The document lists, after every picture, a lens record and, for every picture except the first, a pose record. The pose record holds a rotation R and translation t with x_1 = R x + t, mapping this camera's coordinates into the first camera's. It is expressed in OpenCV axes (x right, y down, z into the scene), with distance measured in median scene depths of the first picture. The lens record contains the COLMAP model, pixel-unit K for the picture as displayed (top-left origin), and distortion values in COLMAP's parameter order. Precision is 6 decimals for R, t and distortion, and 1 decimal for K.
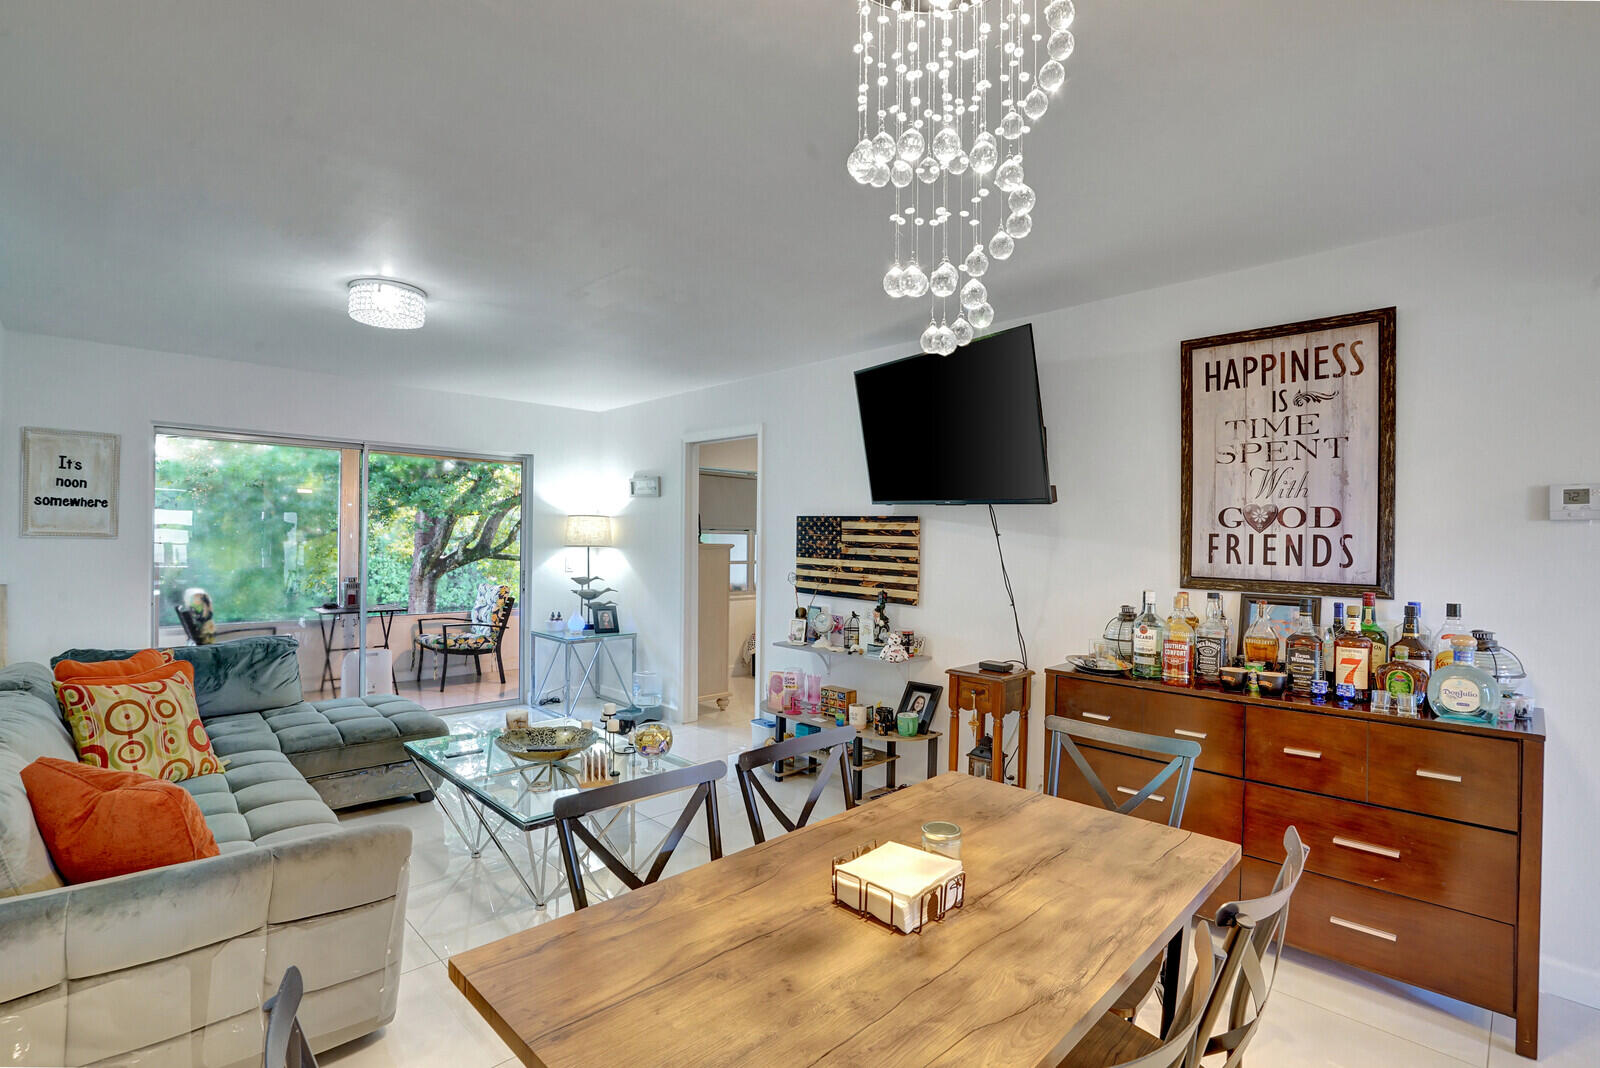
lens RADIAL K [[761.5, 0, 795.5], [0, 761.5, 541.6], [0, 0, 1]] dist [-0.047727, 0.015542]
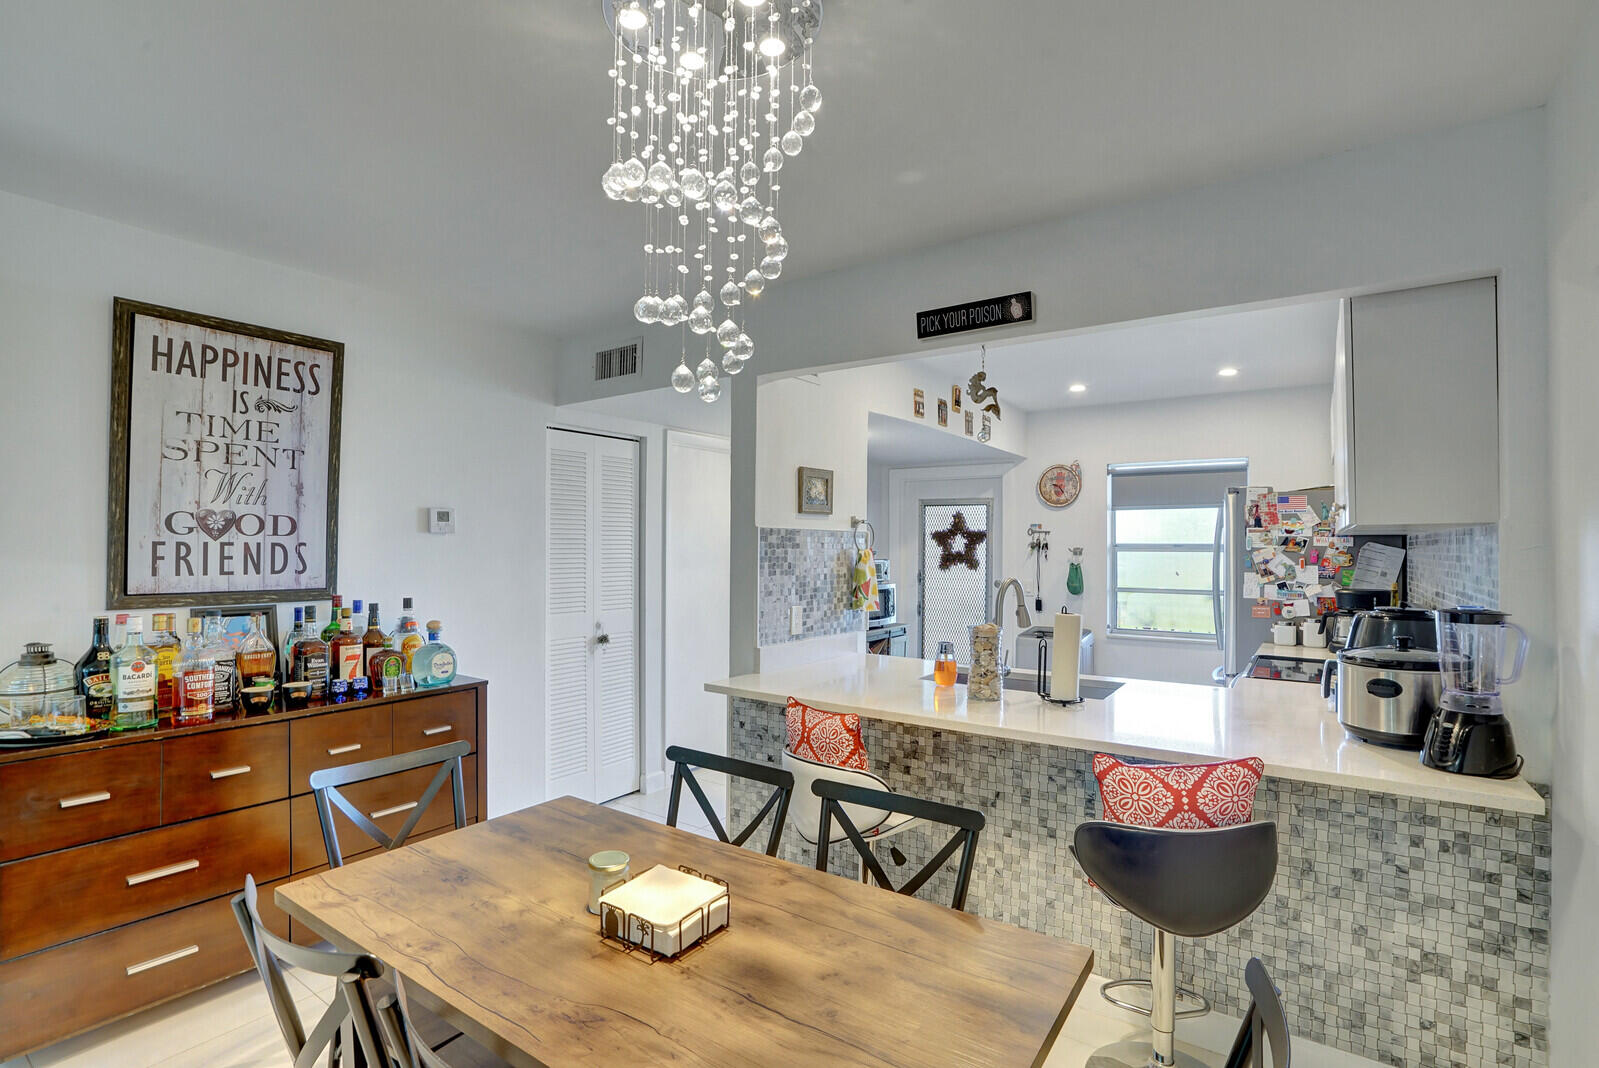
lens RADIAL K [[761.0, 0, 795.5], [0, 761.0, 539.3], [0, 0, 1]] dist [-0.047727, 0.015542]
pose [[-0.182679, -0.004174, 0.983164, -0.398182], [-0.005845, 0.999978, 0.003160, -0.019870], [-0.983155, -0.005170, -0.182699, 0.461101]]
